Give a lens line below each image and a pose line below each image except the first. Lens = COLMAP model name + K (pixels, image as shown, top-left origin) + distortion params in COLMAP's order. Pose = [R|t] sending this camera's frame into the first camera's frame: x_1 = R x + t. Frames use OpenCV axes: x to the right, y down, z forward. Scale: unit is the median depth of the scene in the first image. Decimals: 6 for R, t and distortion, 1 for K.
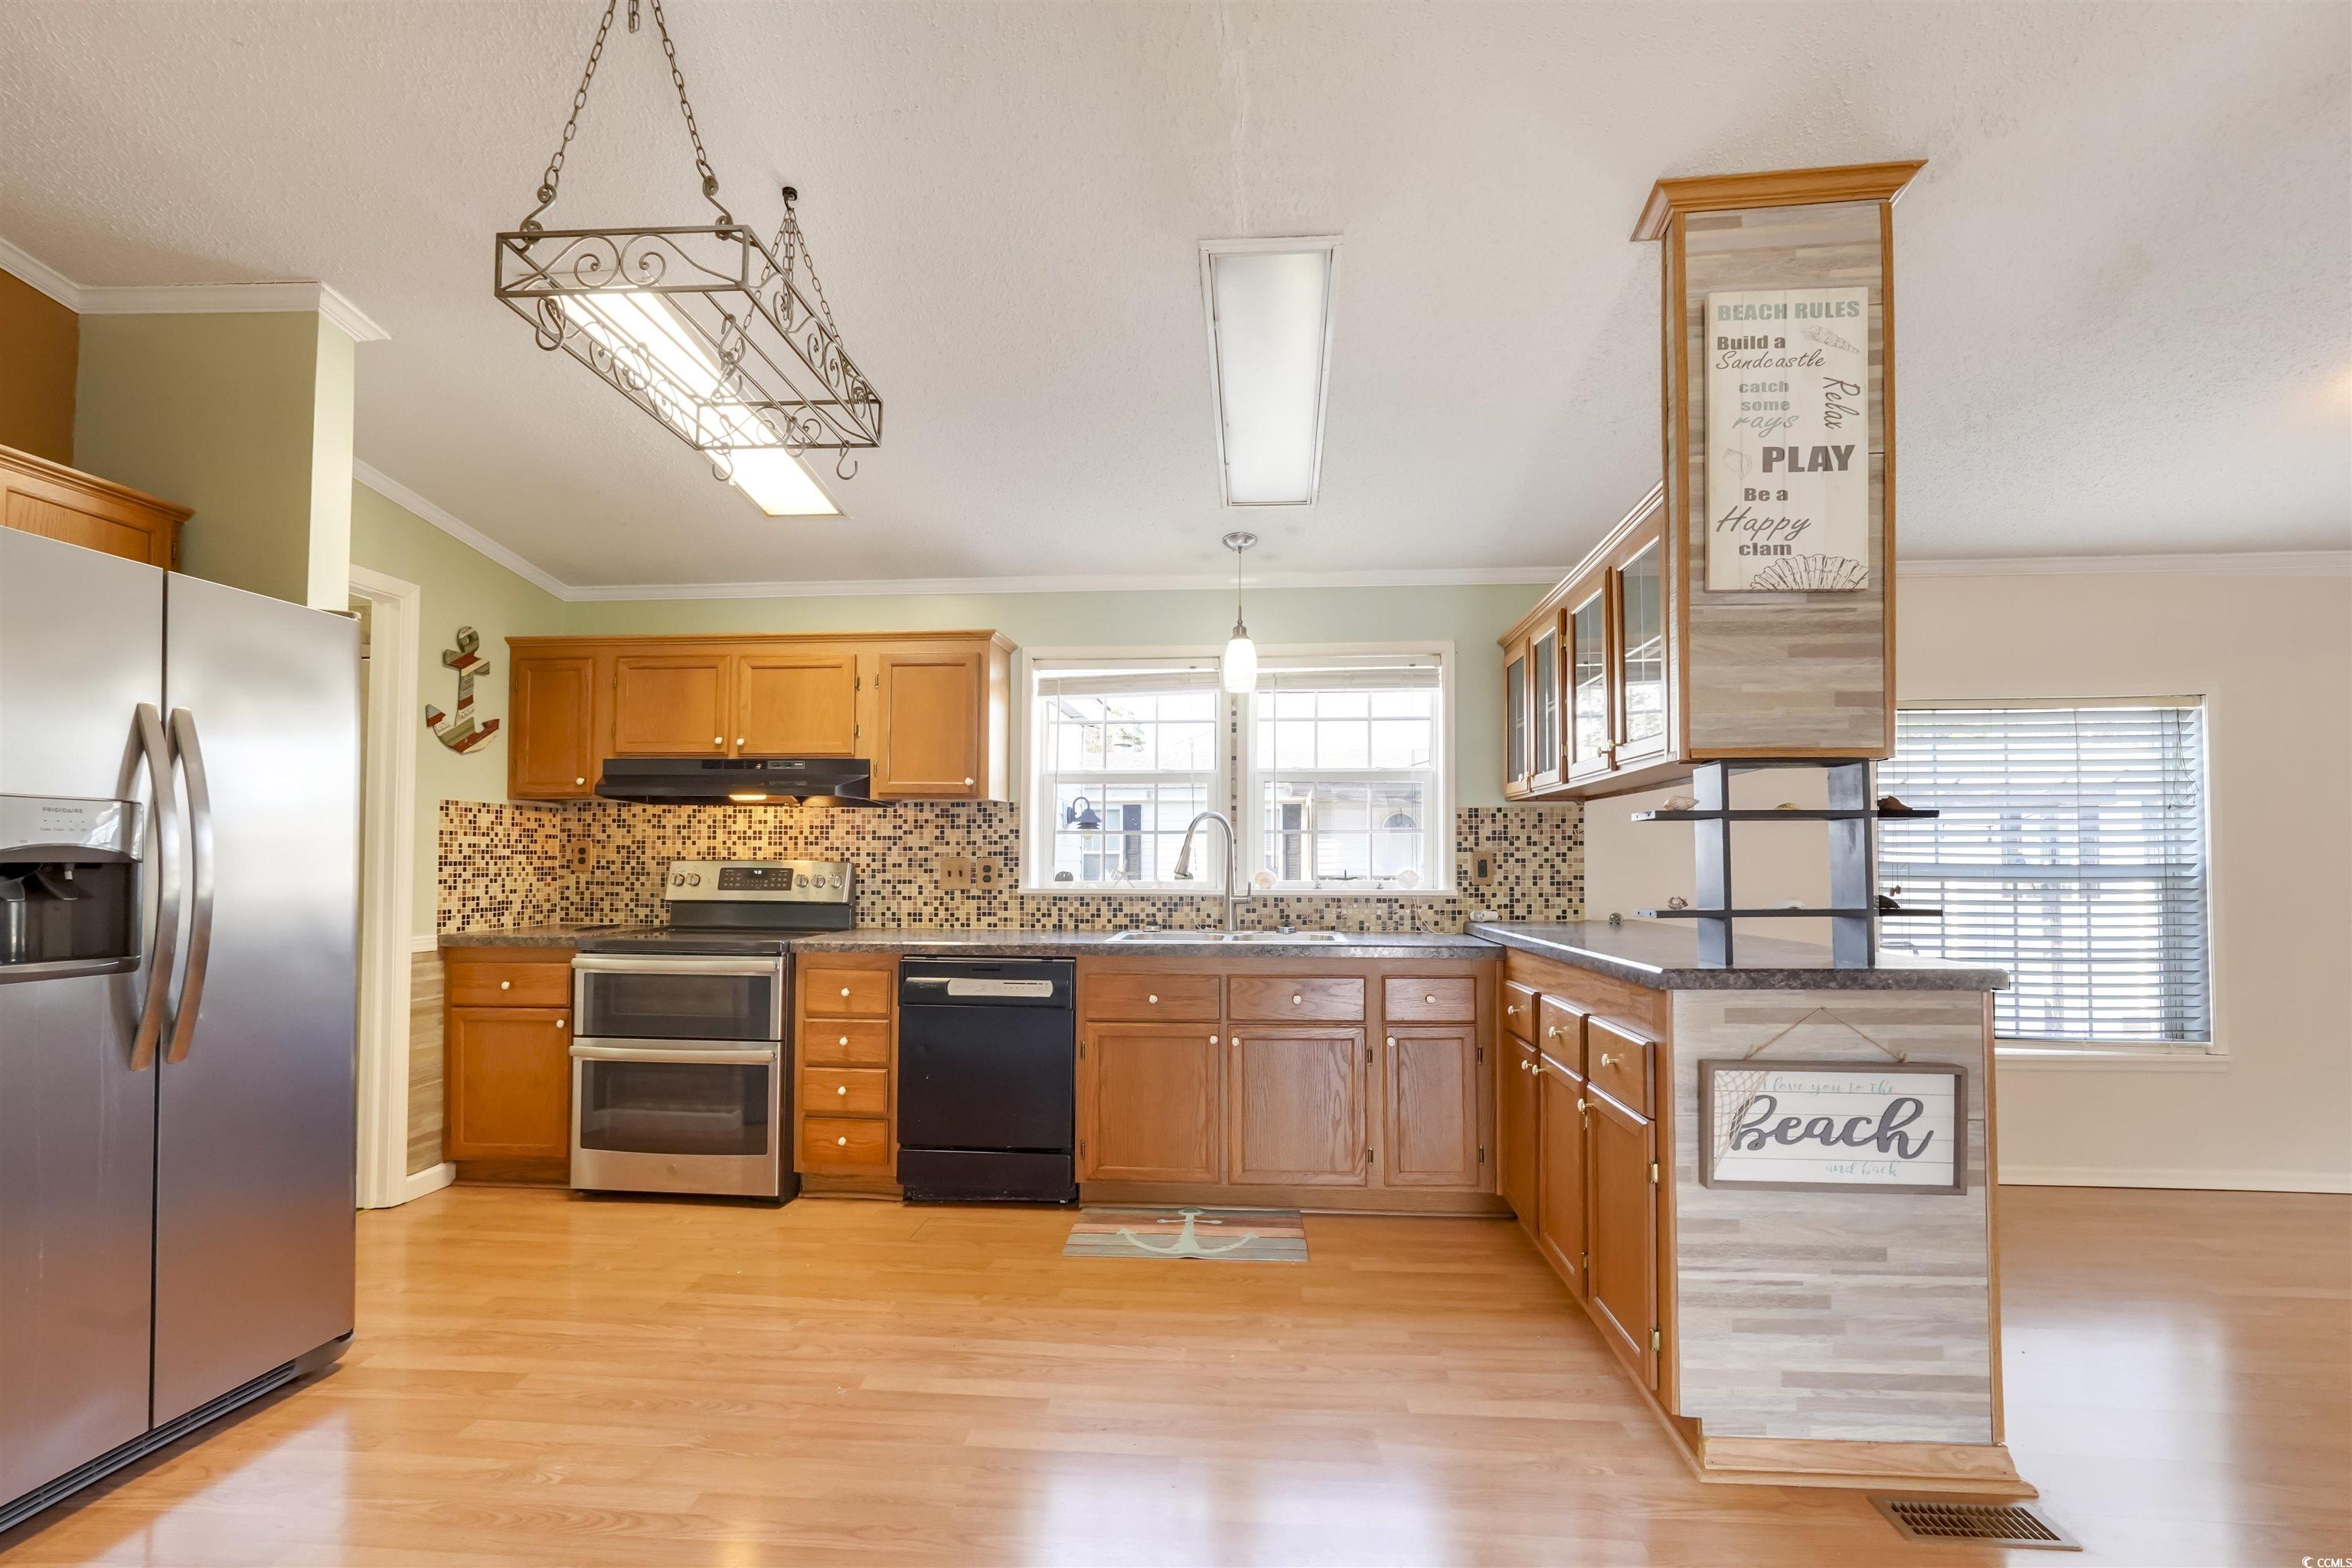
lens RADIAL K [[1083.5, 0, 1176.5], [0, 1083.5, 835.7], [0, 0, 1]] dist [-0.017832, 0.000072]
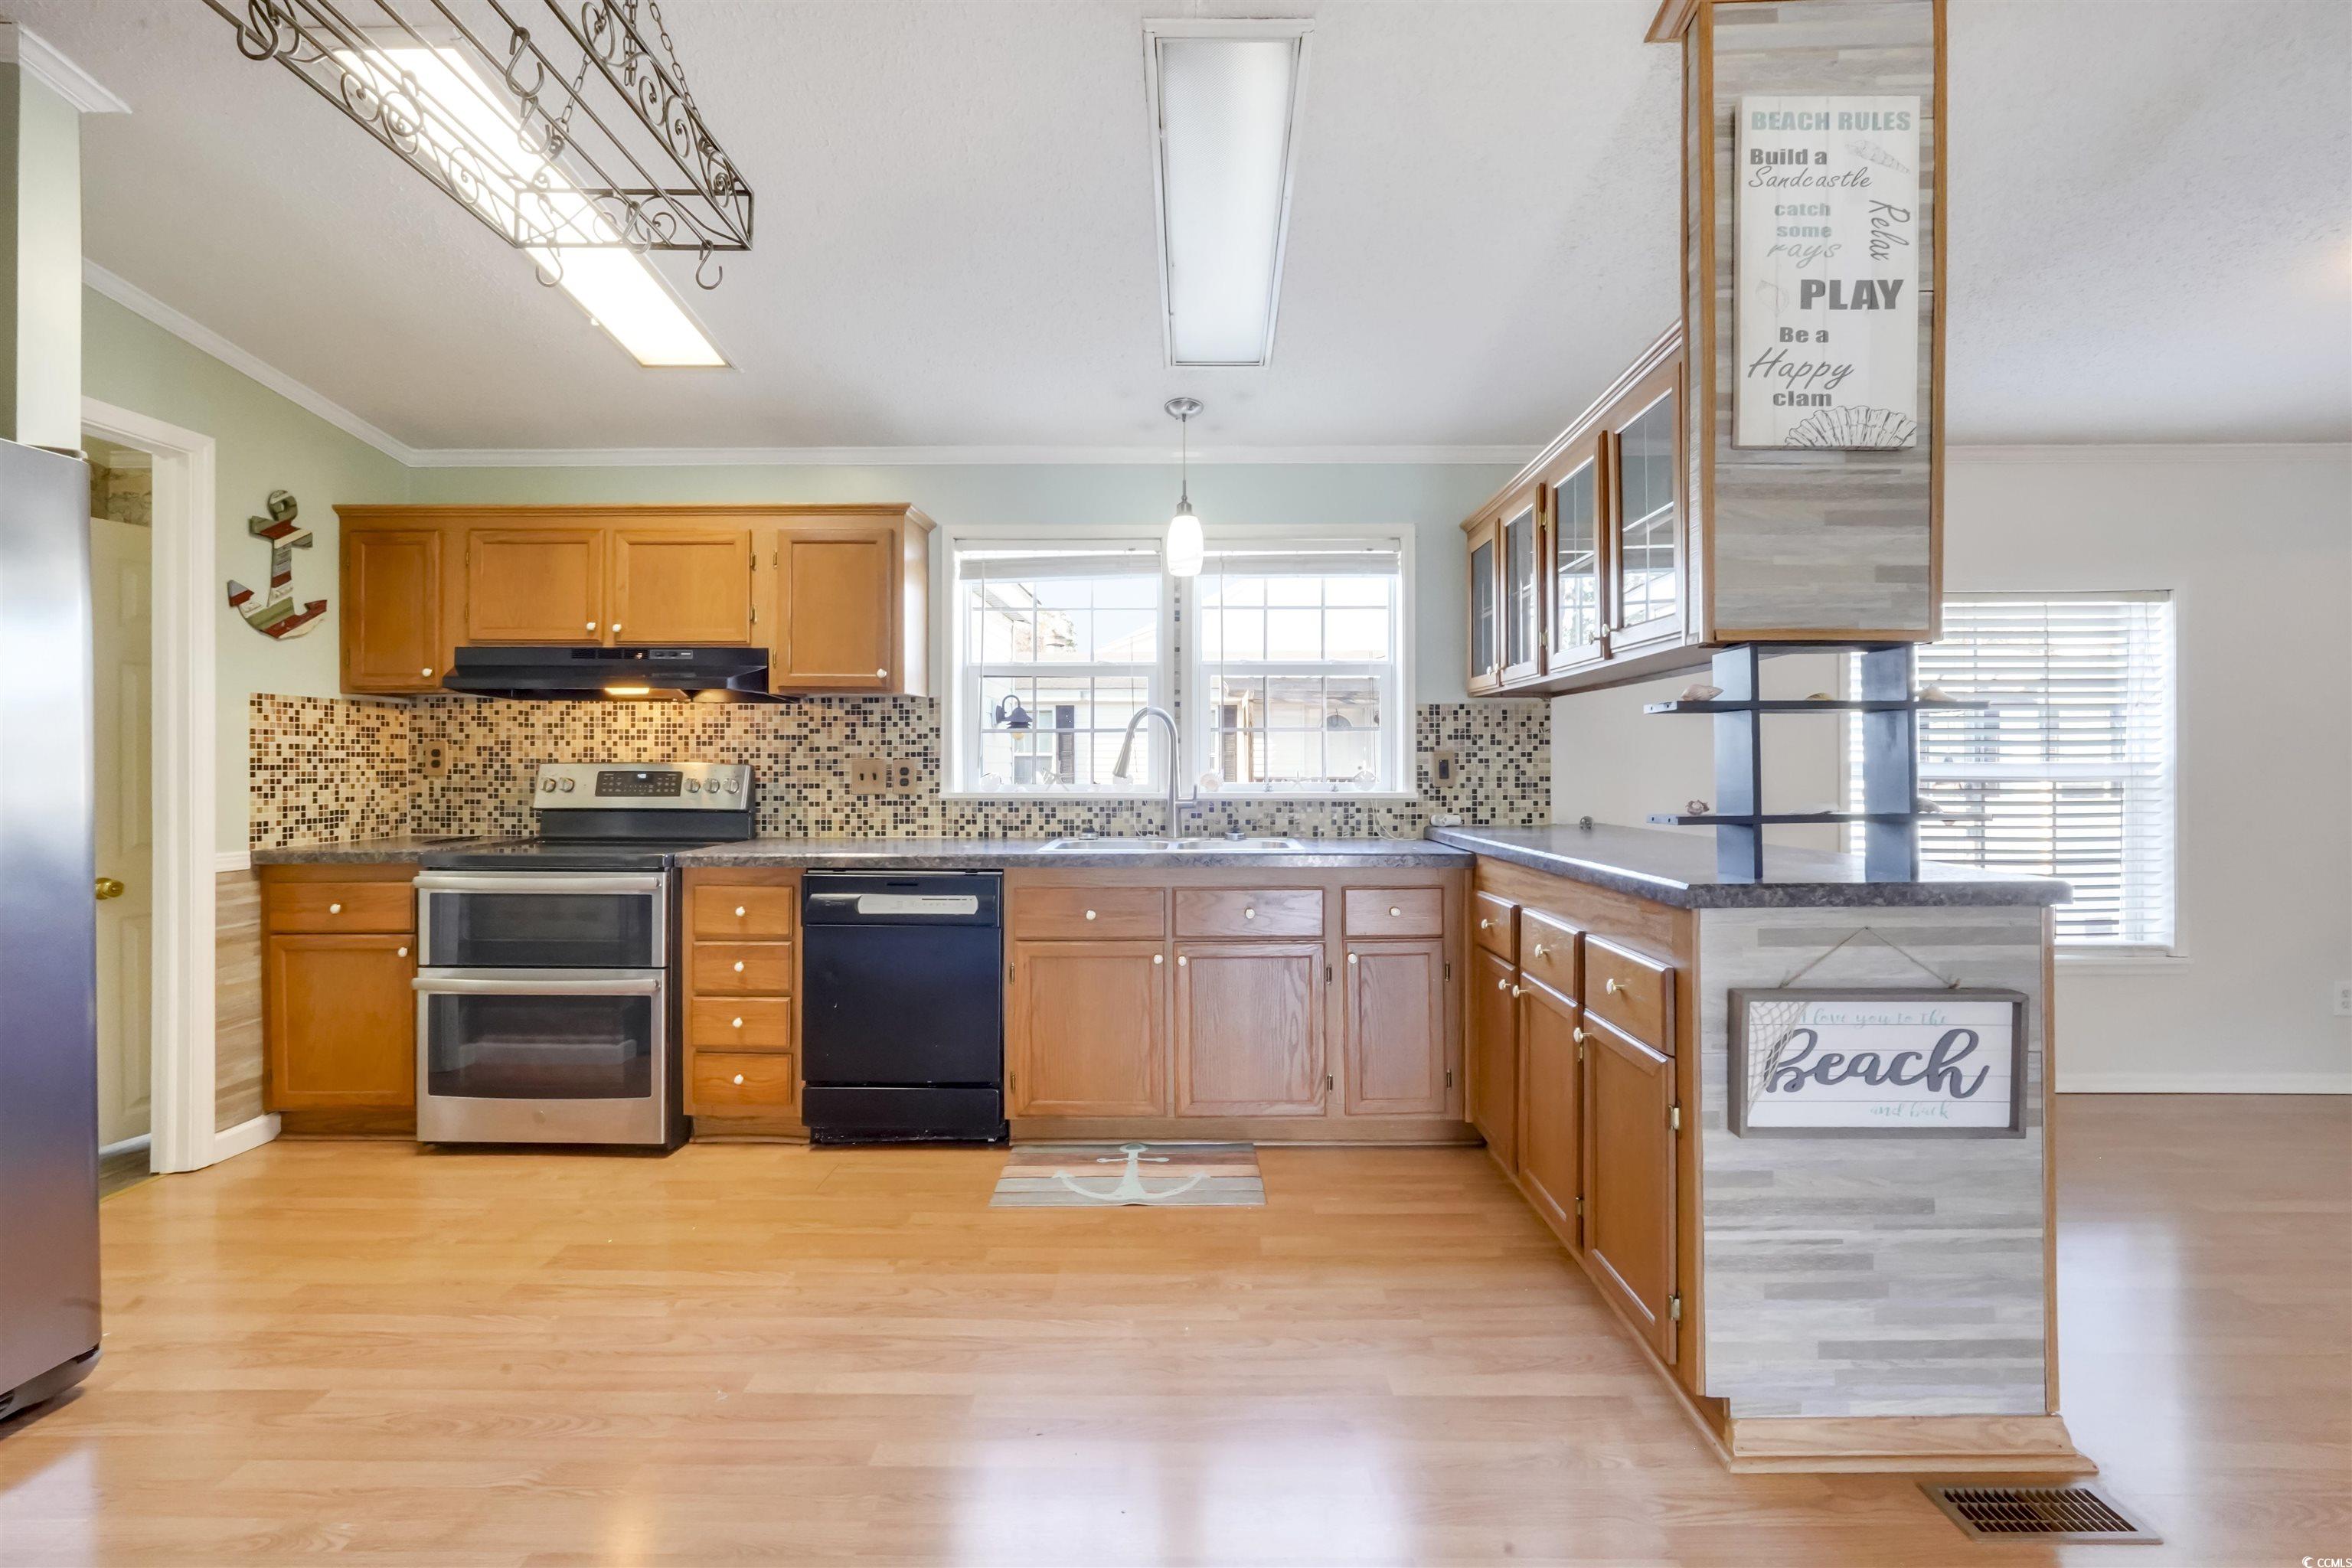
lens RADIAL K [[919.7, 0, 1176.0], [0, 919.7, 784.0], [0, 0, 1]] dist [-0.009916, 0.000228]
pose [[0.996648, -0.004228, 0.081696, -0.013009], [0.000677, 0.999056, 0.043443, 0.008772], [-0.081802, -0.043243, 0.995710, 0.238381]]
